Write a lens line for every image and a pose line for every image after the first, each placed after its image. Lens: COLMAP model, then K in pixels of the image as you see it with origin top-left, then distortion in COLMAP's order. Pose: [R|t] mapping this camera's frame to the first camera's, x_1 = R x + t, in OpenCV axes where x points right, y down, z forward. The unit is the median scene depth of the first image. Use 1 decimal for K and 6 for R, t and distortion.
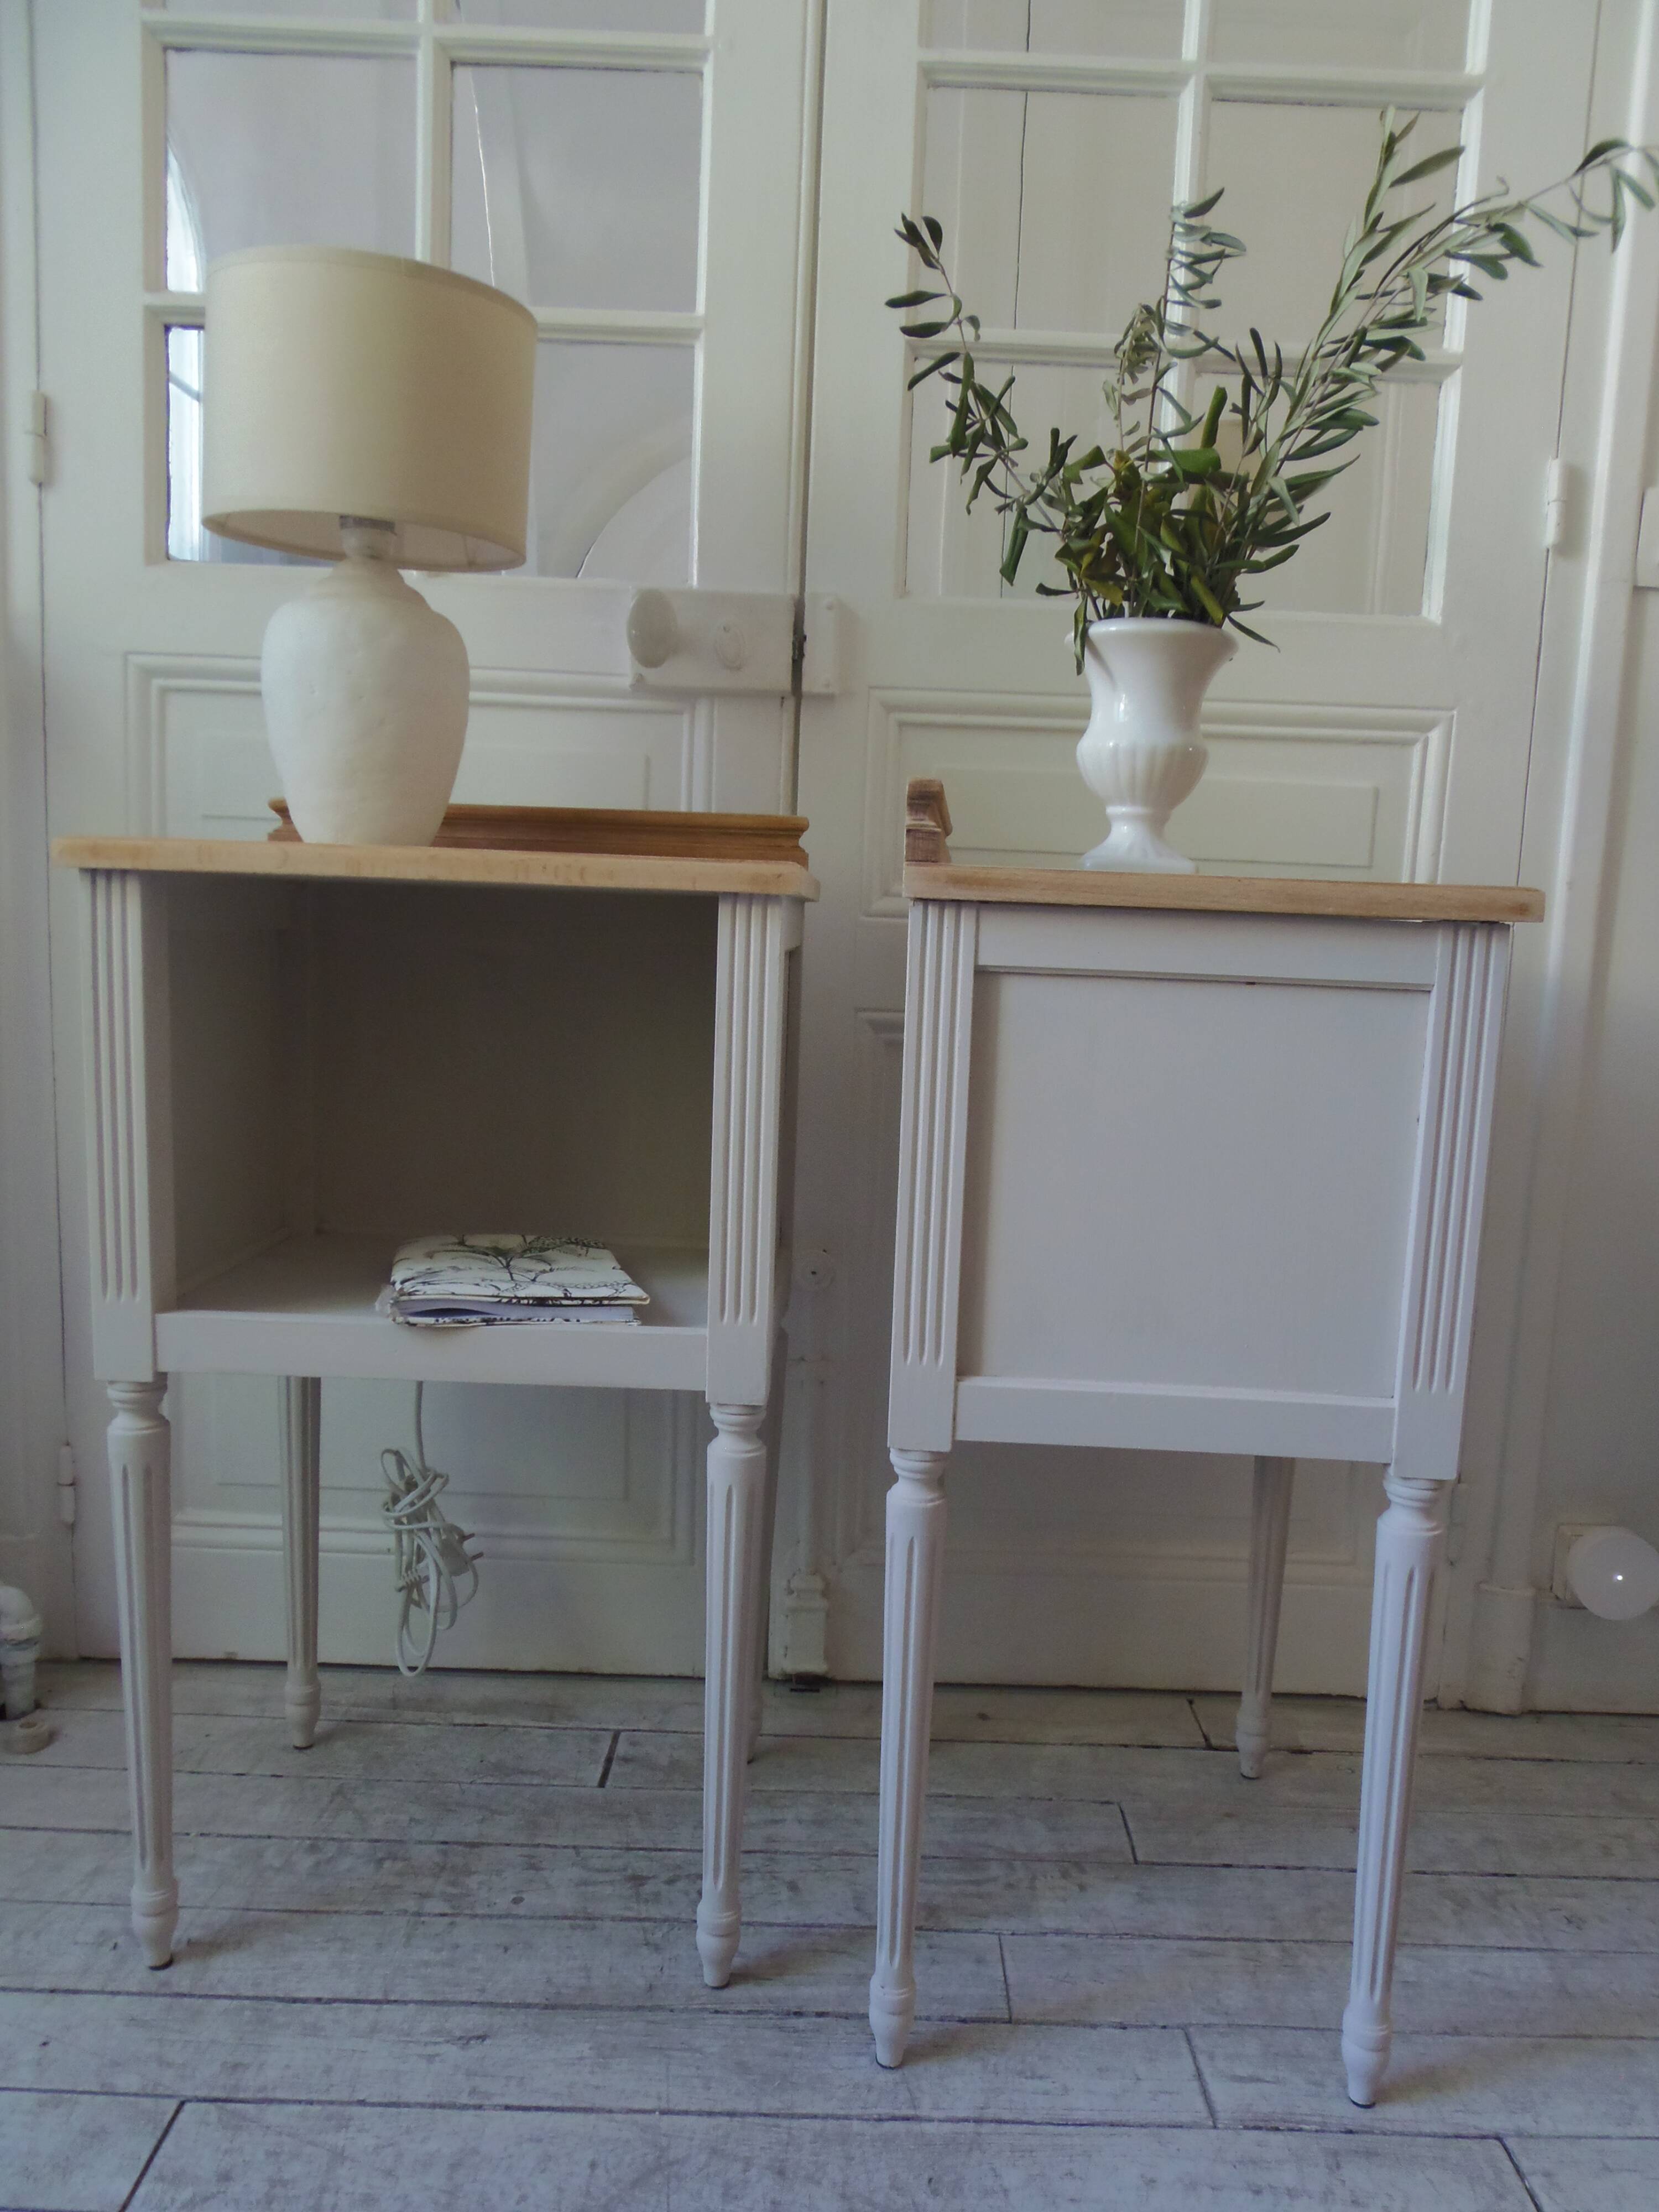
lens RADIAL K [[1622.3, 0, 864.6], [0, 1622.3, 1132.9], [0, 0, 1]] dist [-0.010570, -0.014047]
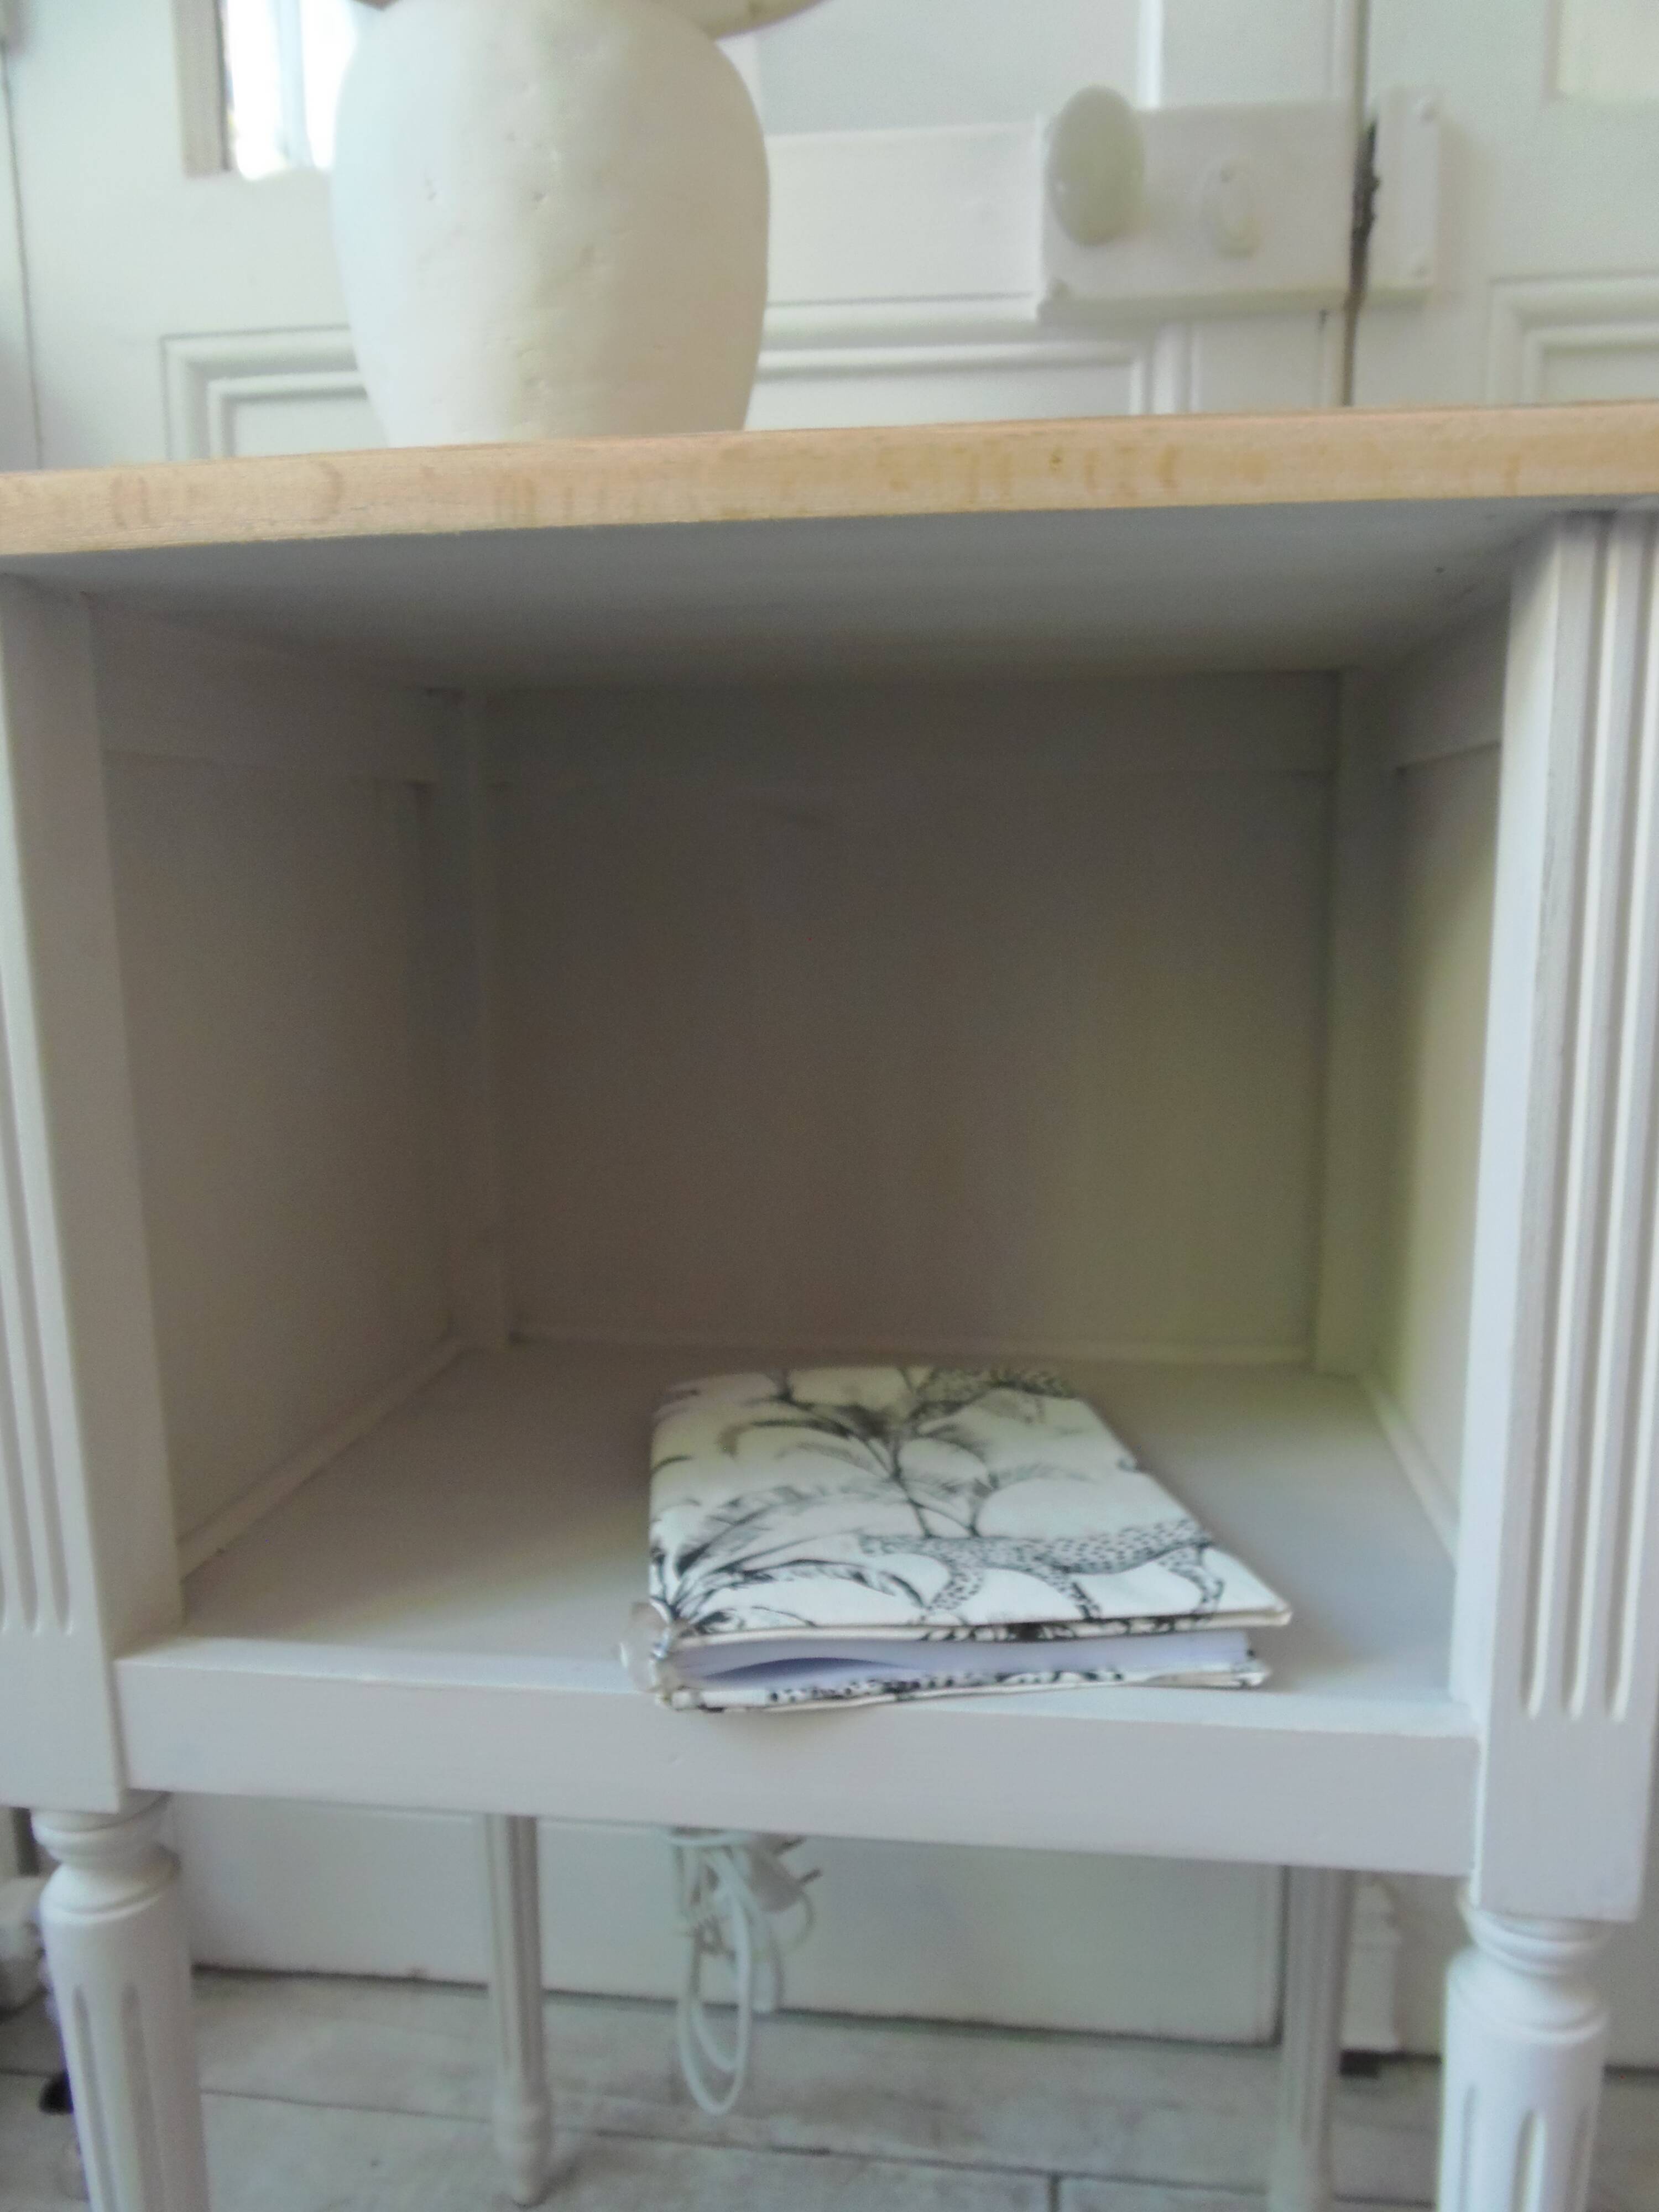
lens RADIAL K [[1622.3, 0, 868.3], [0, 1622.3, 1128.1], [0, 0, 1]] dist [-0.010570, -0.014047]
pose [[0.990084, -0.025567, -0.138131, -0.154290], [0.030699, 0.998911, 0.035145, -0.029510], [0.137082, -0.039037, 0.989790, 0.521141]]
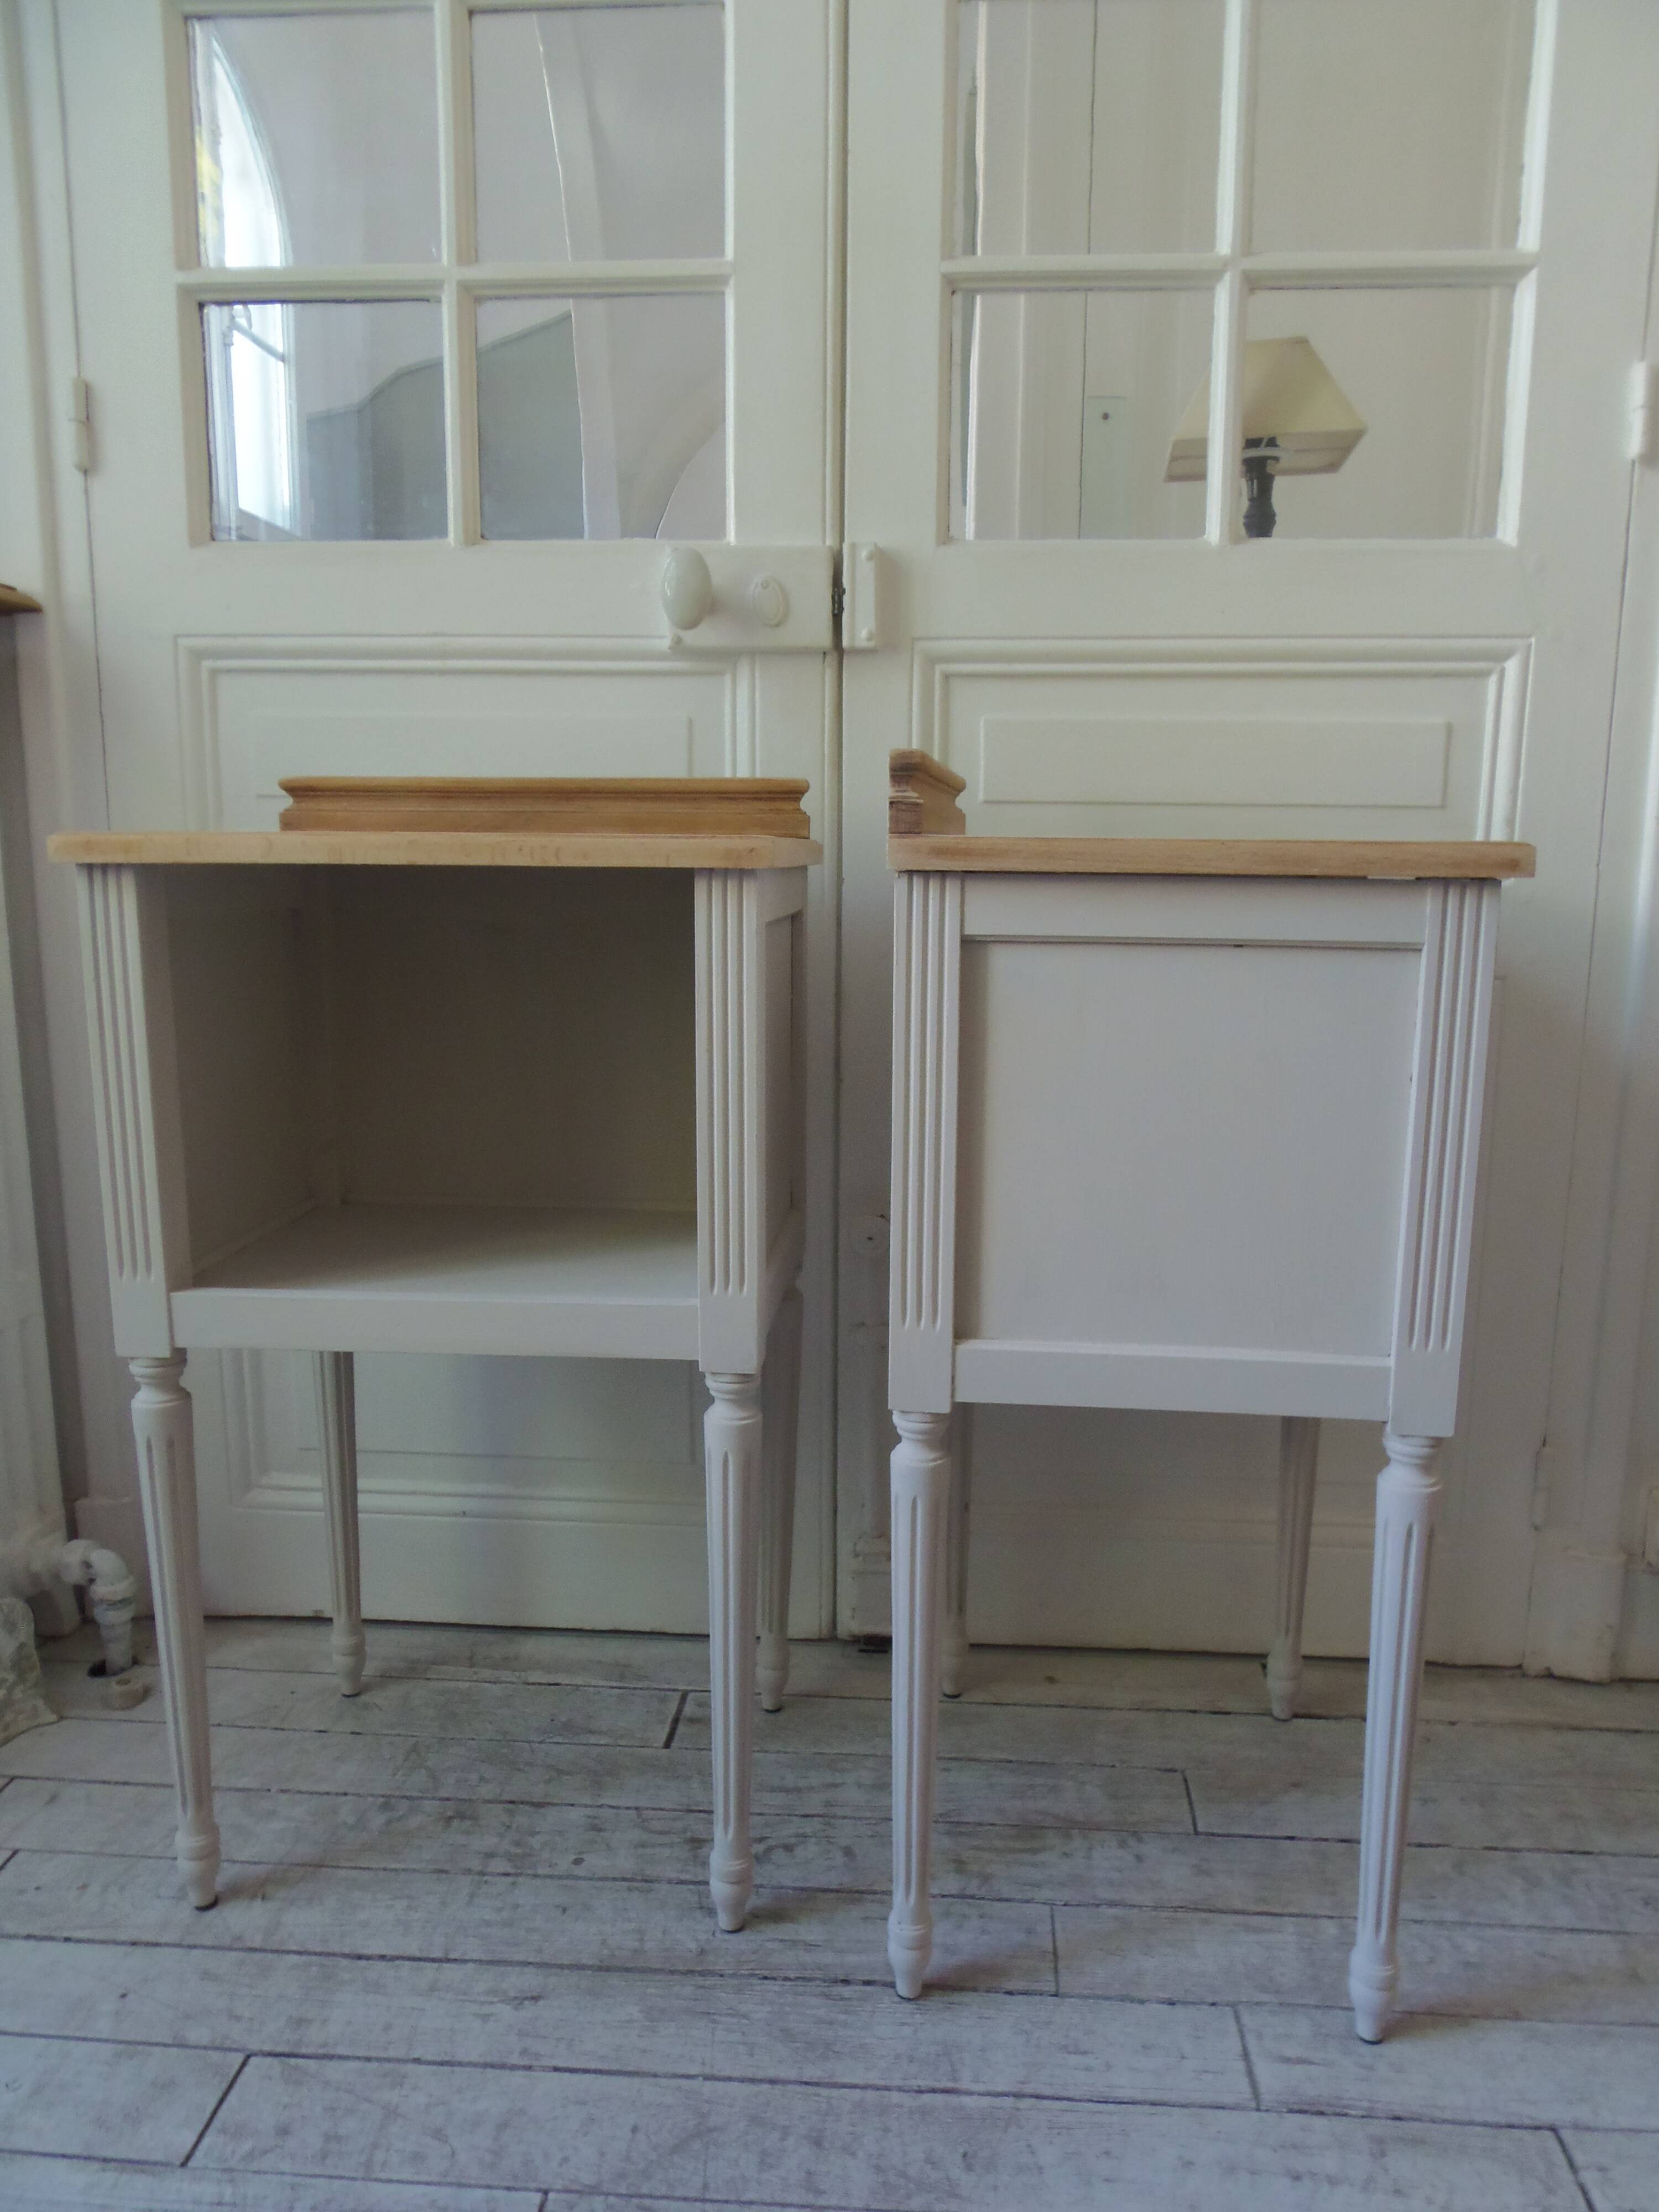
lens RADIAL K [[1622.3, 0, 854.0], [0, 1622.3, 1140.9], [0, 0, 1]] dist [-0.010570, -0.014047]
pose [[0.996375, -0.017124, -0.083333, 0.051004], [0.020942, 0.998760, 0.045169, -0.022050], [0.082456, -0.046750, 0.995498, 0.017633]]
